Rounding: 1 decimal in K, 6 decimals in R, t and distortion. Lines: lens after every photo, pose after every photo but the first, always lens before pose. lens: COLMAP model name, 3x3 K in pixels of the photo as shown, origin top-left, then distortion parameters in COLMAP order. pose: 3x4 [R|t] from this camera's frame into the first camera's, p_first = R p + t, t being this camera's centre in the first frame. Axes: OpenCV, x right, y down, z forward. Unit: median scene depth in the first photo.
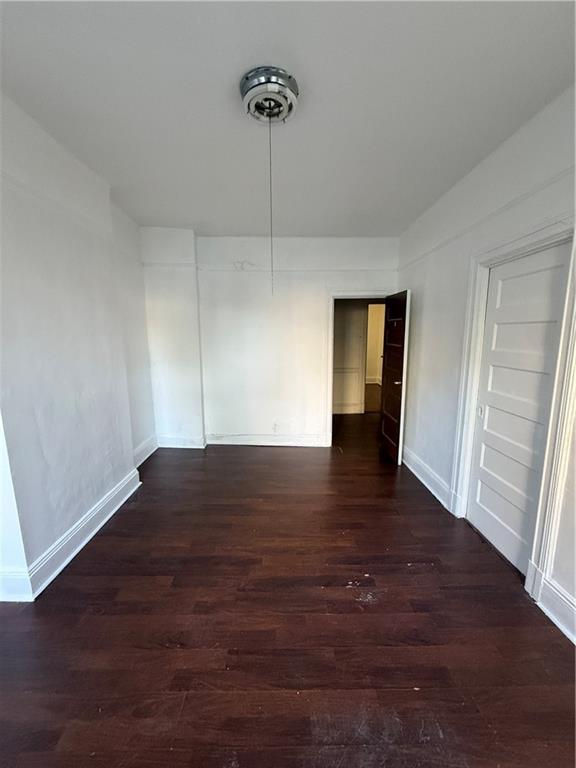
lens RADIAL K [[305.3, 0, 288.0], [0, 305.3, 384.6], [0, 0, 1]] dist [-0.002077, 0.000238]
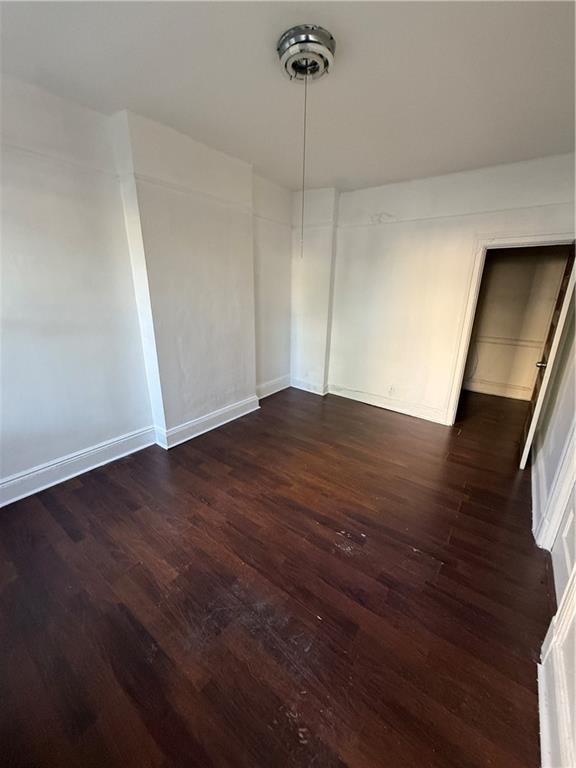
lens RADIAL K [[305.3, 0, 287.7], [0, 305.3, 385.0], [0, 0, 1]] dist [-0.002077, 0.000238]
pose [[0.791791, 0.201297, -0.576668, 0.516947], [-0.119044, 0.976886, 0.177547, -0.026488], [0.599079, -0.071931, 0.797453, 0.051553]]
